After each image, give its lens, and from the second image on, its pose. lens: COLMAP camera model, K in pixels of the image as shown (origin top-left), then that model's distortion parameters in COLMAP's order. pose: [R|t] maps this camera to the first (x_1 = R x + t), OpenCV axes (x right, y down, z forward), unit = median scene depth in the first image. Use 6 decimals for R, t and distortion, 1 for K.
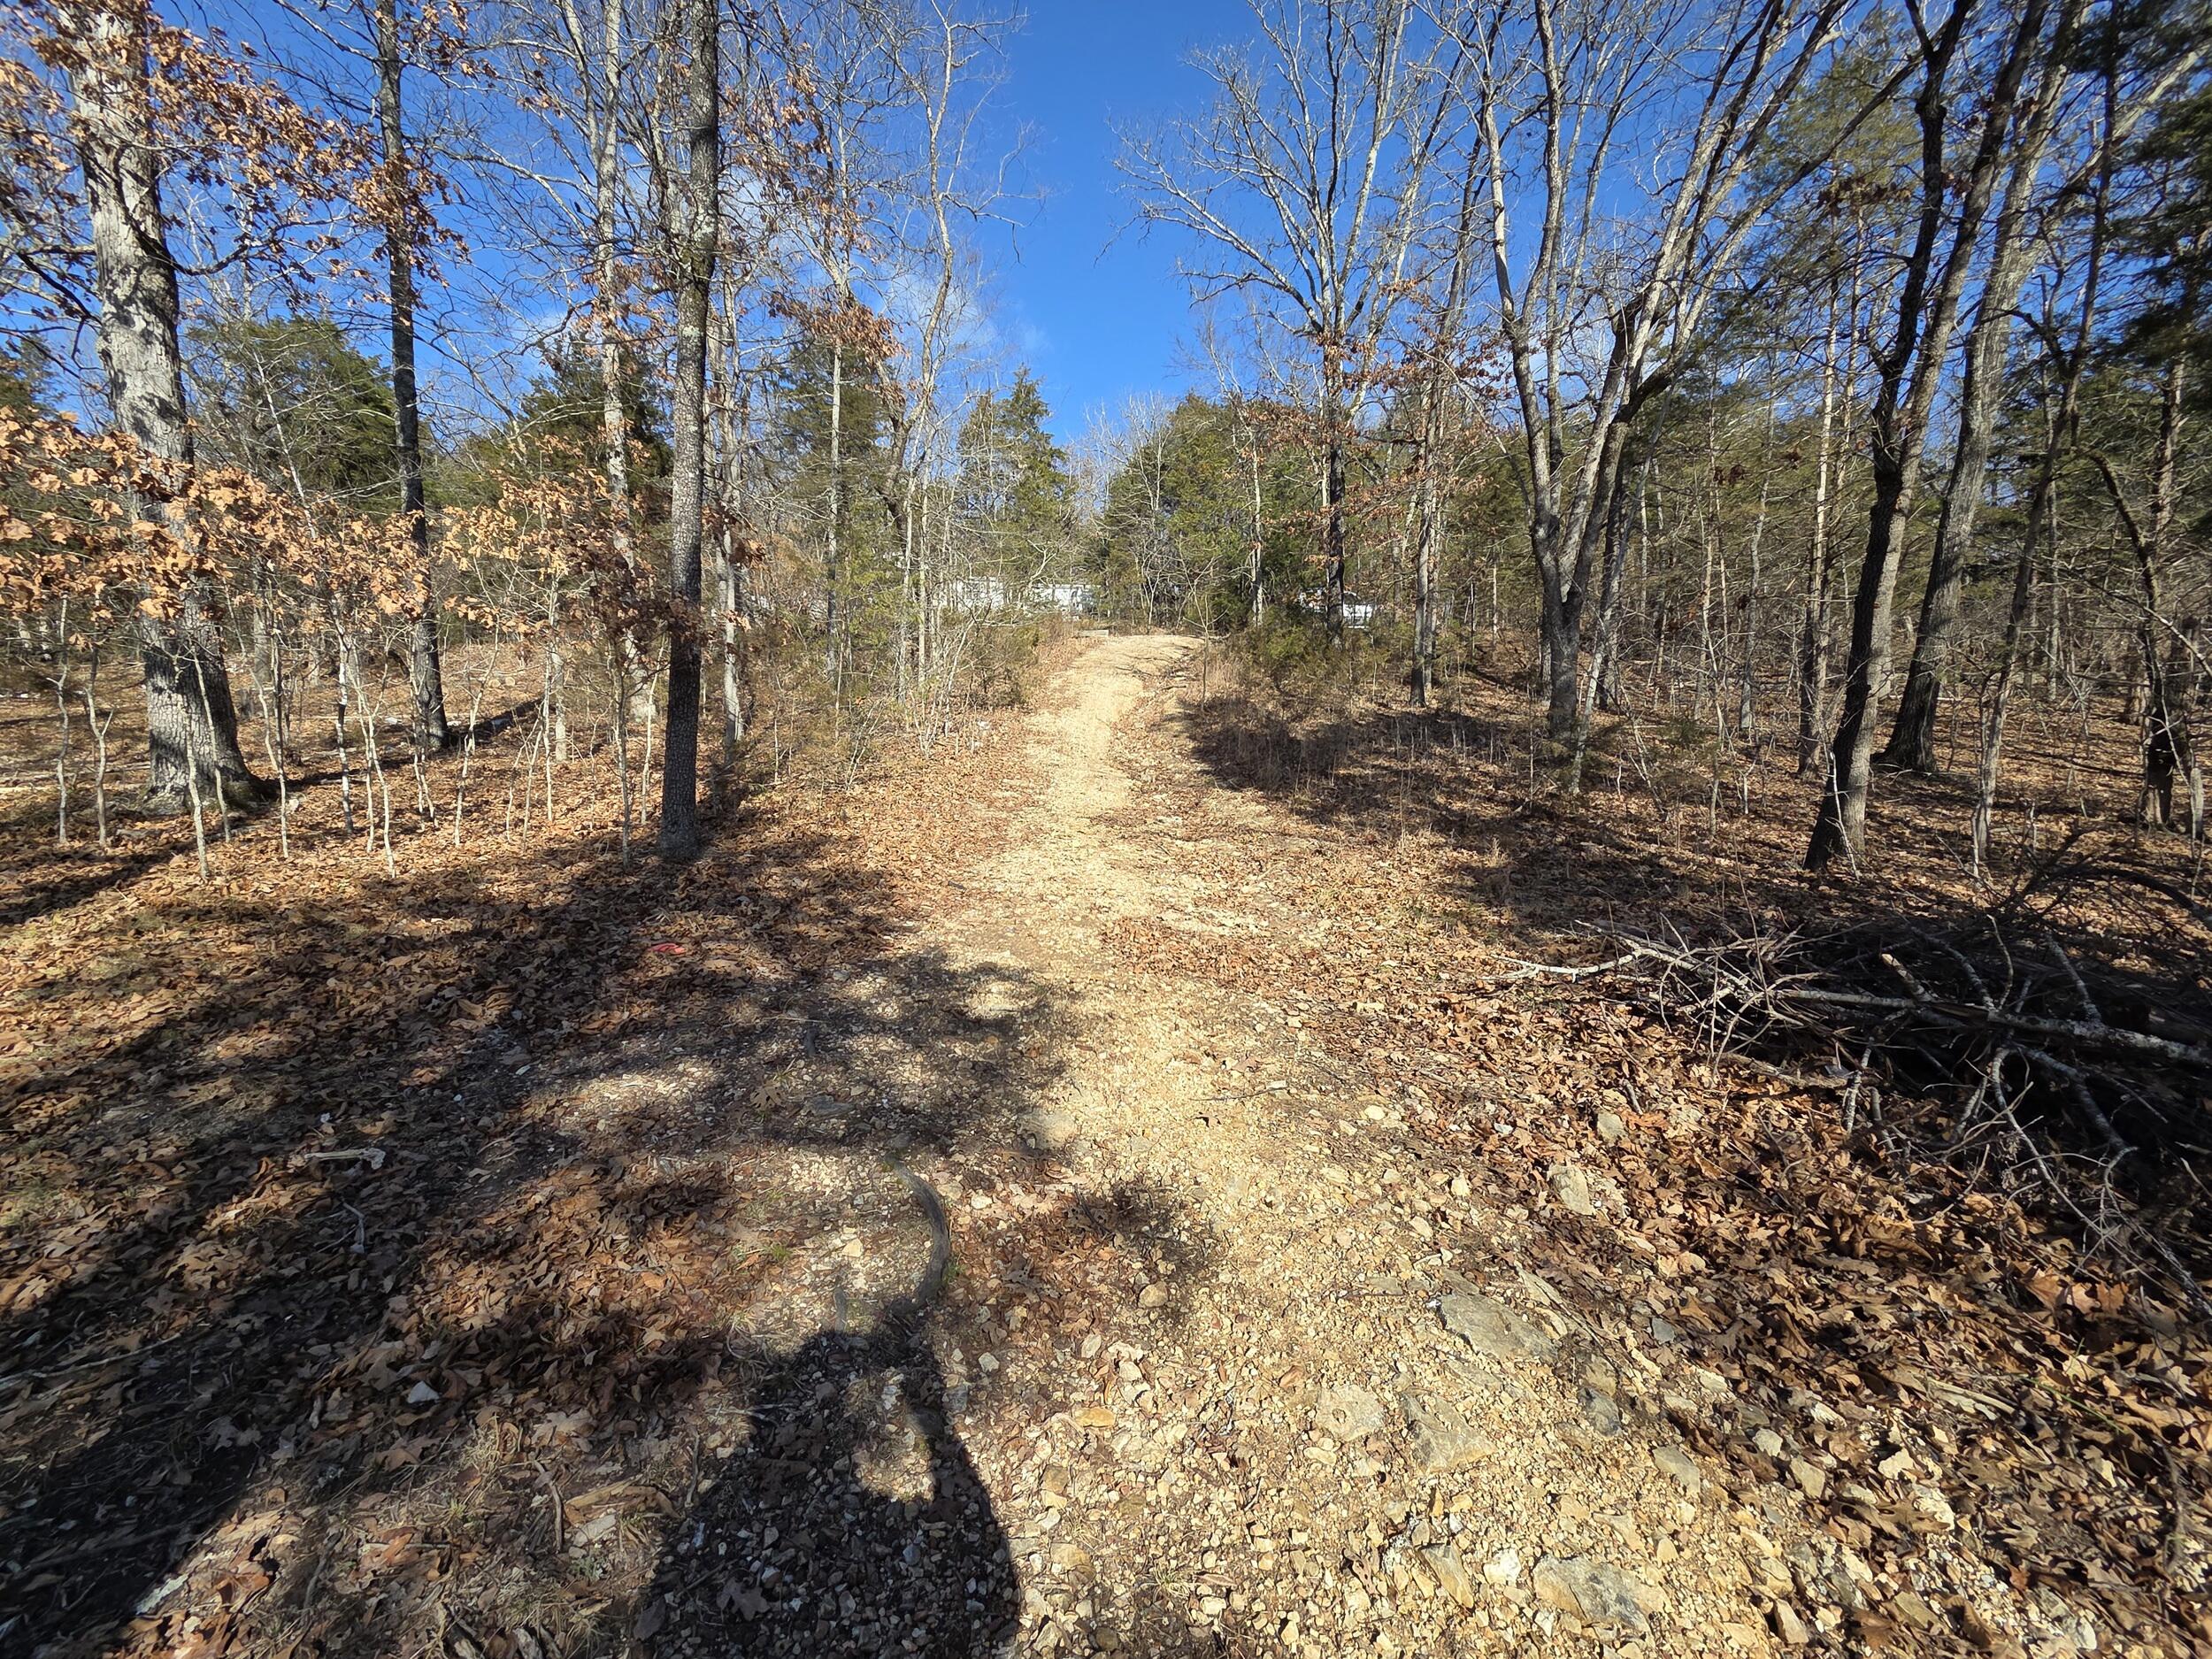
lens RADIAL K [[906.5, 0, 1097.9], [0, 906.5, 832.0], [0, 0, 1]] dist [-0.000565, 0.001768]
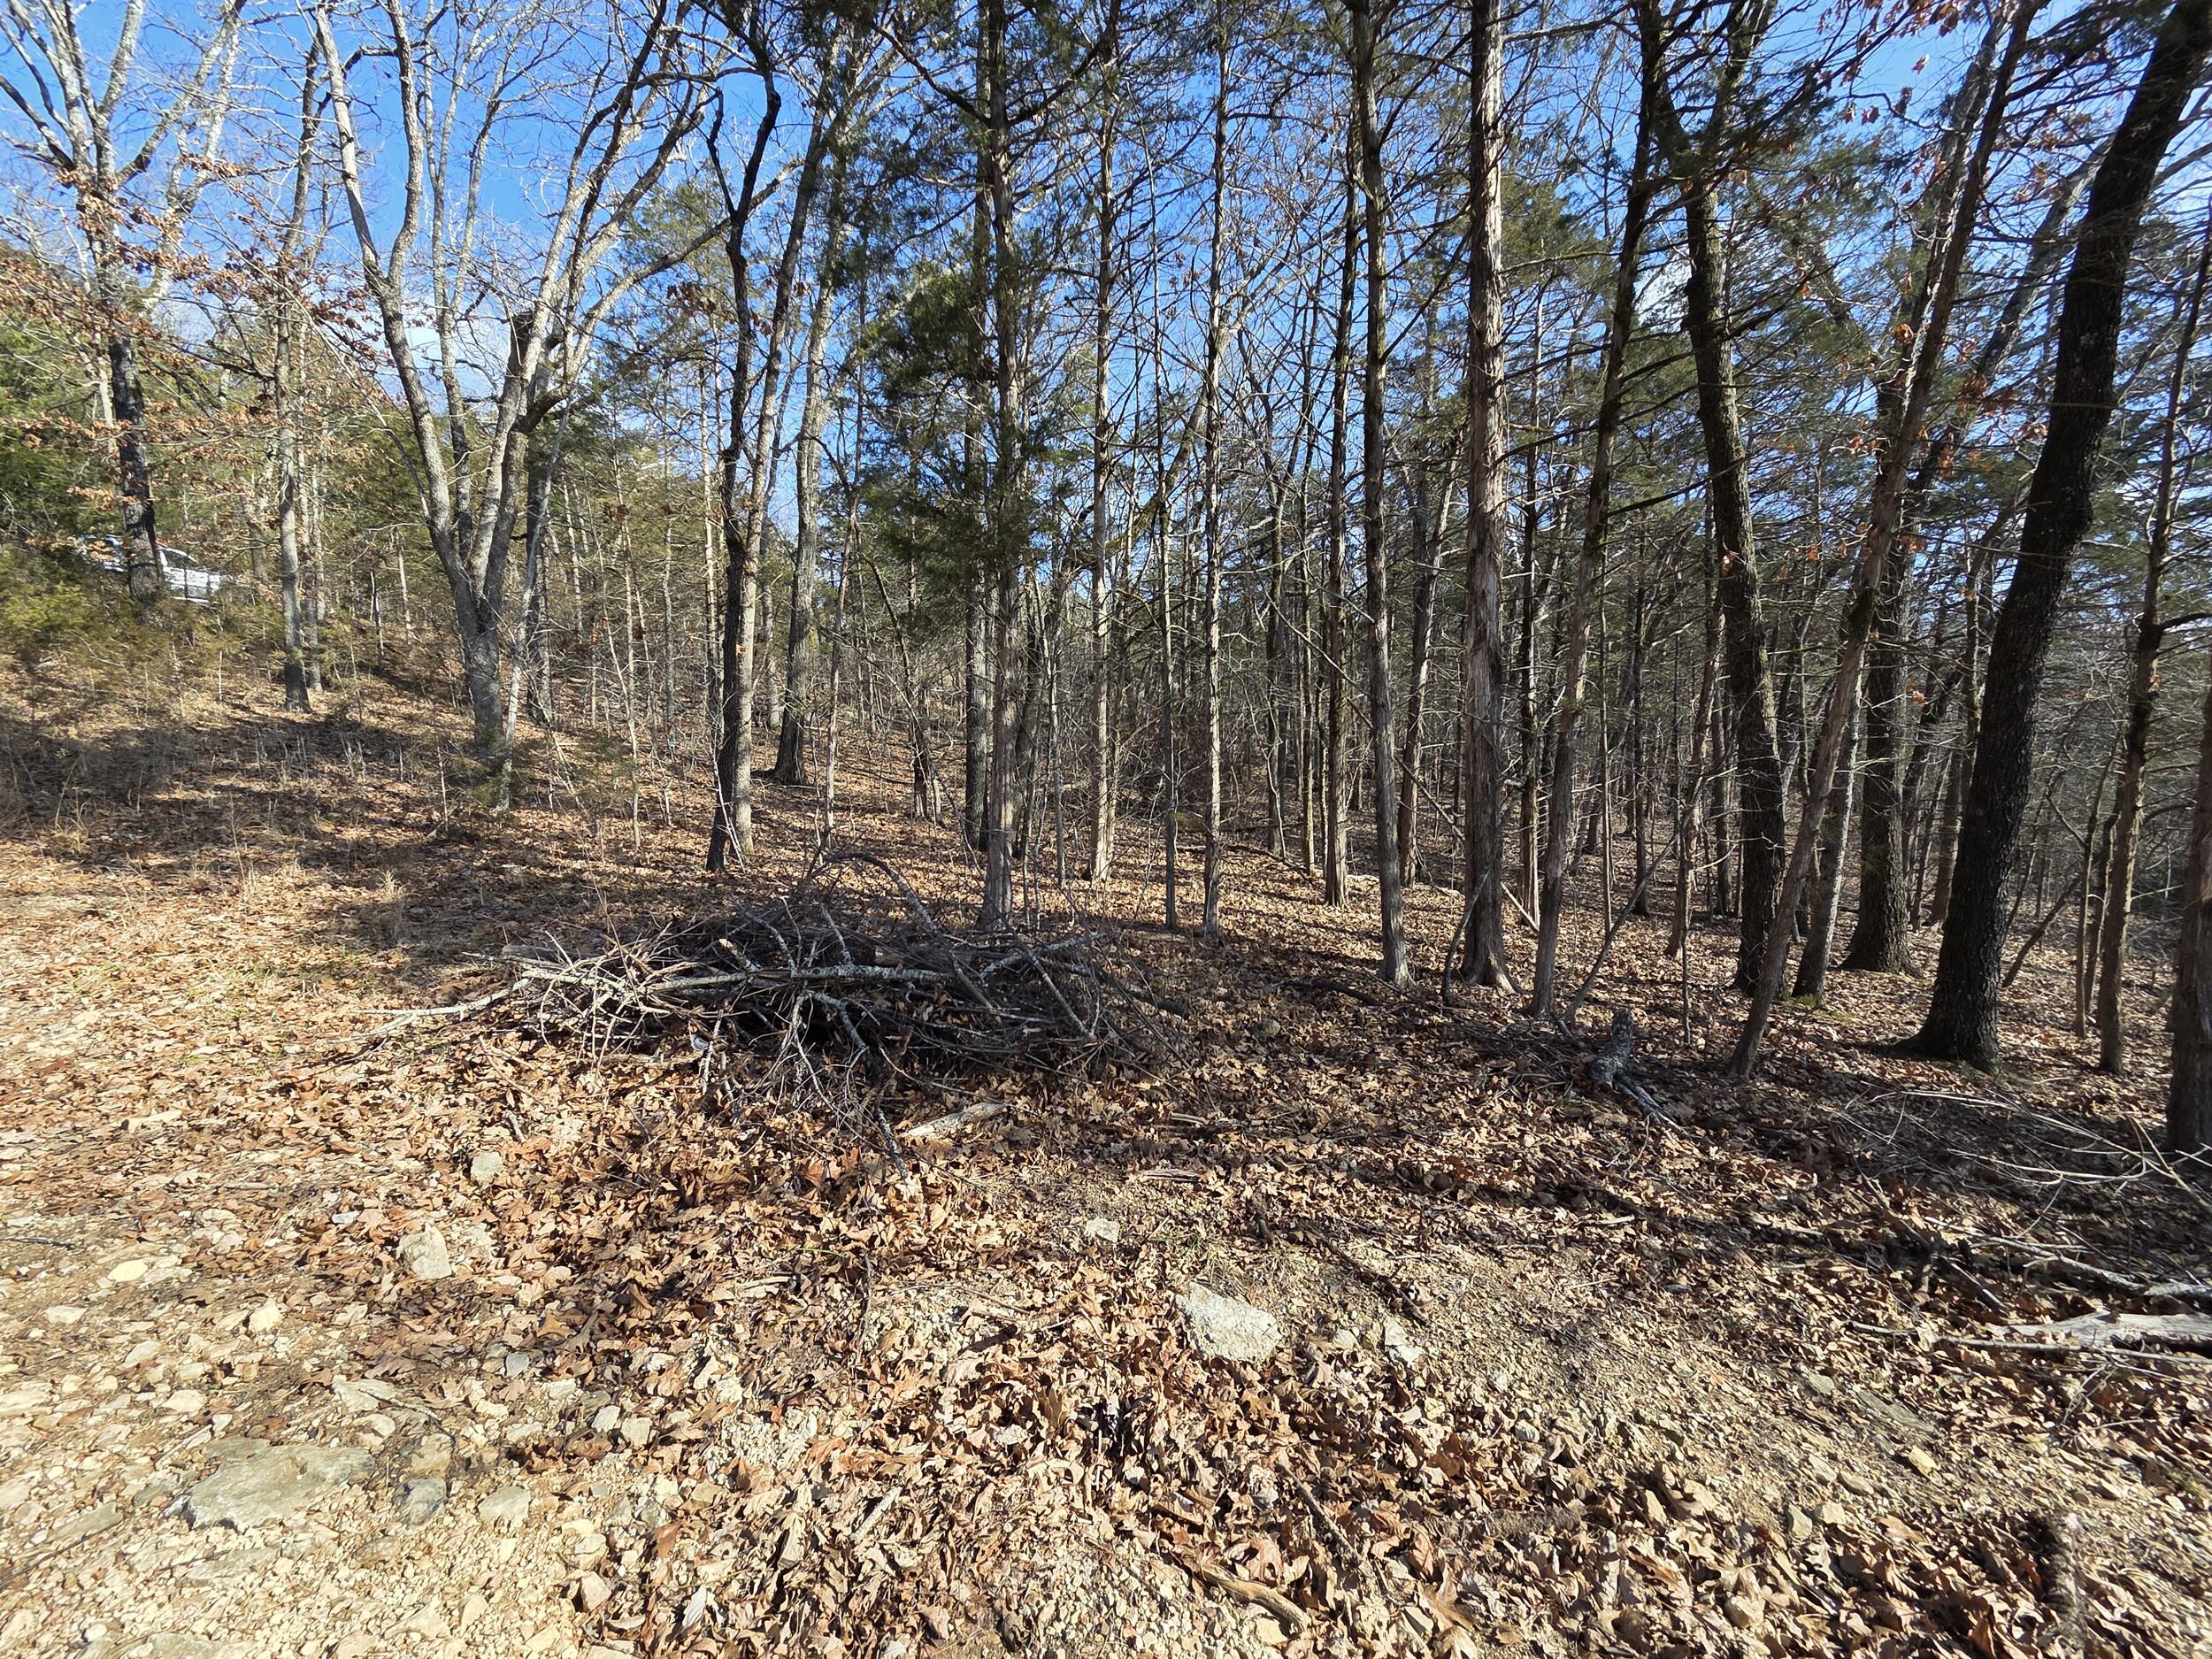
lens RADIAL K [[906.5, 0, 1097.9], [0, 906.5, 832.0], [0, 0, 1]] dist [-0.000565, 0.001768]
pose [[0.518614, -0.060632, 0.852856, 0.101898], [0.075588, 0.996828, 0.024903, 0.001256], [-0.851661, 0.051551, 0.521552, -0.049560]]
